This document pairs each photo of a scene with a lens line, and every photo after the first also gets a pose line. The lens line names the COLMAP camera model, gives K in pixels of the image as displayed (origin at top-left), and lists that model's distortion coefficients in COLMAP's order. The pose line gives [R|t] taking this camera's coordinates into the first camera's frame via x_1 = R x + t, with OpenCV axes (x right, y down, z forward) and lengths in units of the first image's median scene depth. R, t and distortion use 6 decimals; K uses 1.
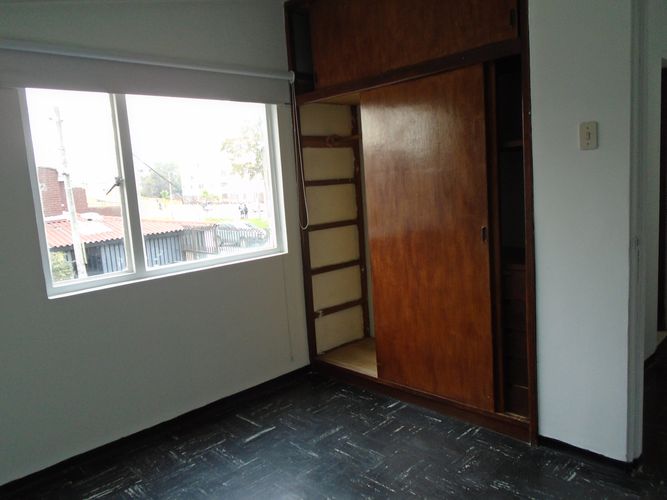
lens RADIAL K [[508.2, 0, 331.1], [0, 508.2, 246.1], [0, 0, 1]] dist [-0.008769, -0.001525]
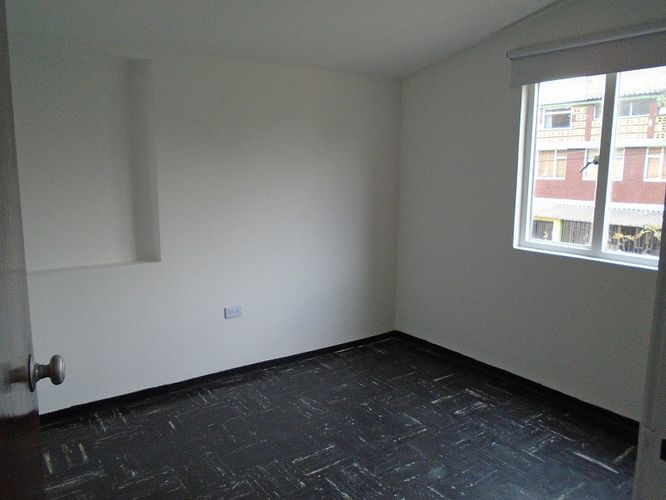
lens RADIAL K [[507.5, 0, 330.6], [0, 507.5, 246.1], [0, 0, 1]] dist [-0.008769, -0.001525]
pose [[-0.147373, 0.219404, -0.964439, 0.689570], [-0.123681, 0.963345, 0.238054, -0.135910], [0.981318, 0.154366, -0.114834, 0.611928]]
